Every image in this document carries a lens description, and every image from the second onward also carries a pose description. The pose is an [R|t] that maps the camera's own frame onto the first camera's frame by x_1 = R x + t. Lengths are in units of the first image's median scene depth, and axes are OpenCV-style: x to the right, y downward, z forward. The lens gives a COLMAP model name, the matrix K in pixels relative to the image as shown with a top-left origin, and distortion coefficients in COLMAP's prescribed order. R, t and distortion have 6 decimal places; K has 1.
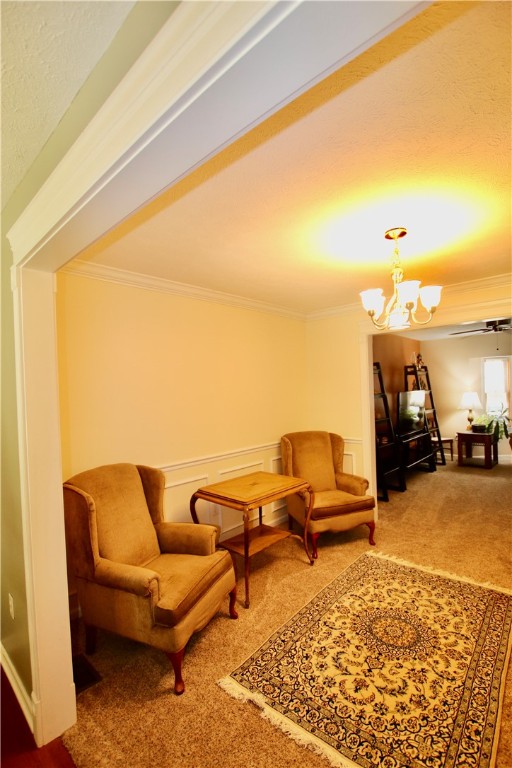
lens RADIAL K [[358.2, 0, 258.9], [0, 358.2, 390.0], [0, 0, 1]] dist [-0.033203, 0.002816]
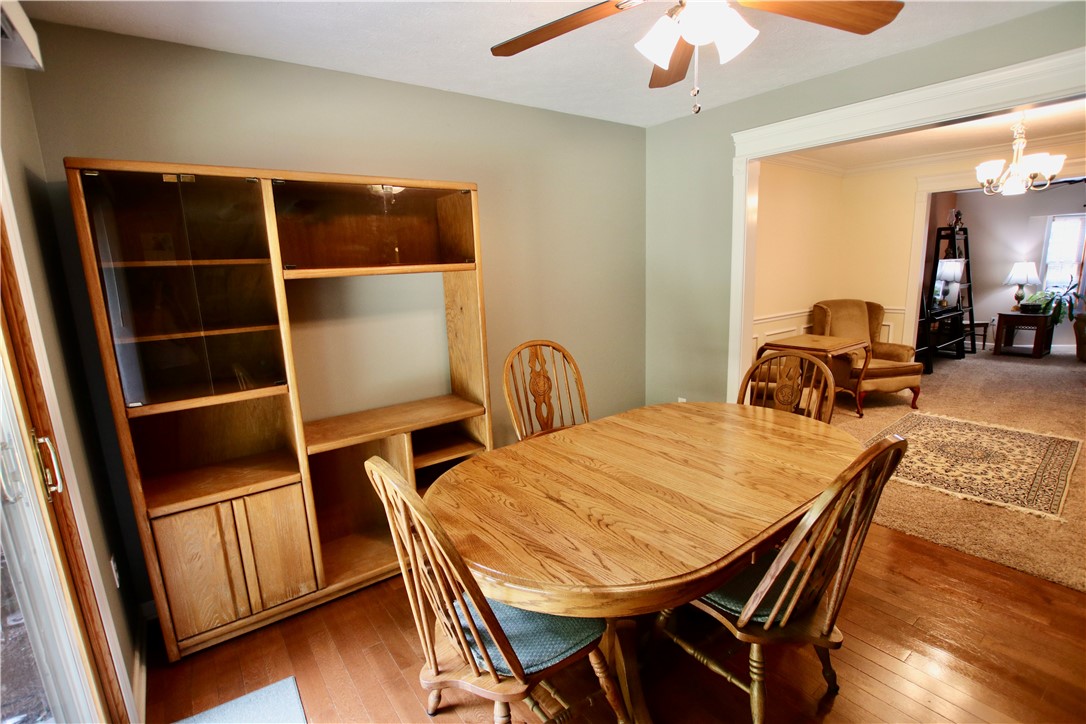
lens RADIAL K [[506.5, 0, 536.1], [0, 506.5, 368.6], [0, 0, 1]] dist [-0.033203, 0.002816]
pose [[0.981607, 0.032135, -0.188187, -0.431611], [0.005469, 0.980595, 0.195970, 0.033243], [0.190833, -0.193395, 0.962383, -0.499712]]
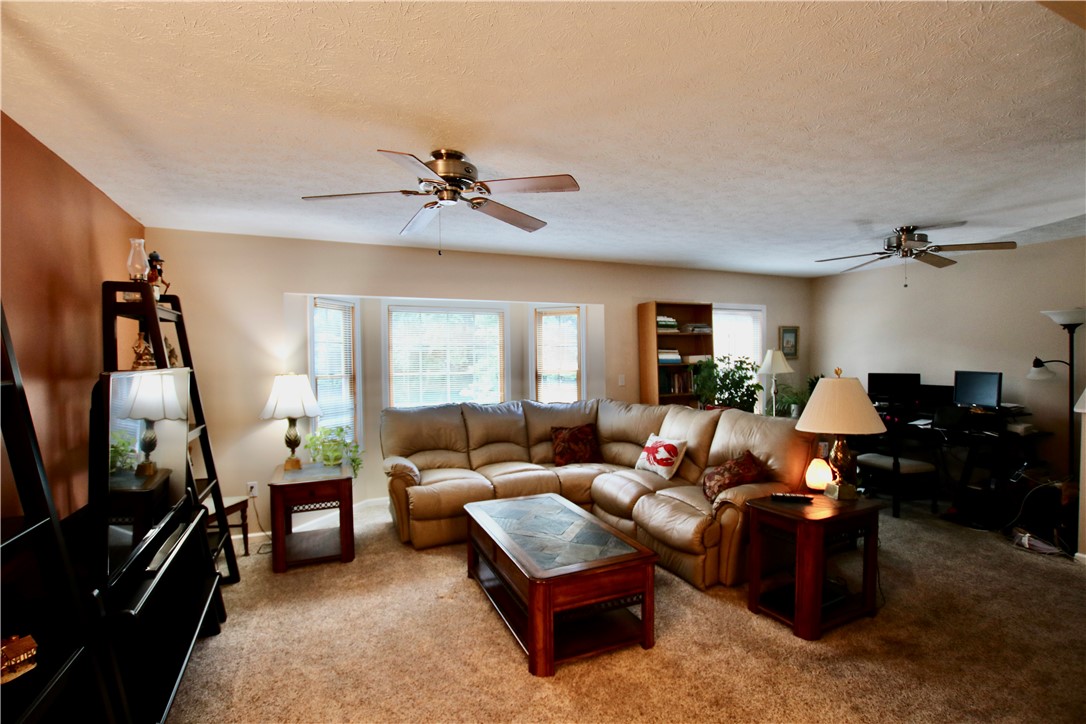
lens RADIAL K [[506.5, 0, 526.4], [0, 506.5, 385.1], [0, 0, 1]] dist [-0.033203, 0.002816]
pose [[0.410355, -0.016958, 0.911768, 0.329473], [-0.006548, 0.999747, 0.021541, 0.006183], [-0.911902, -0.014810, 0.410140, 0.929437]]
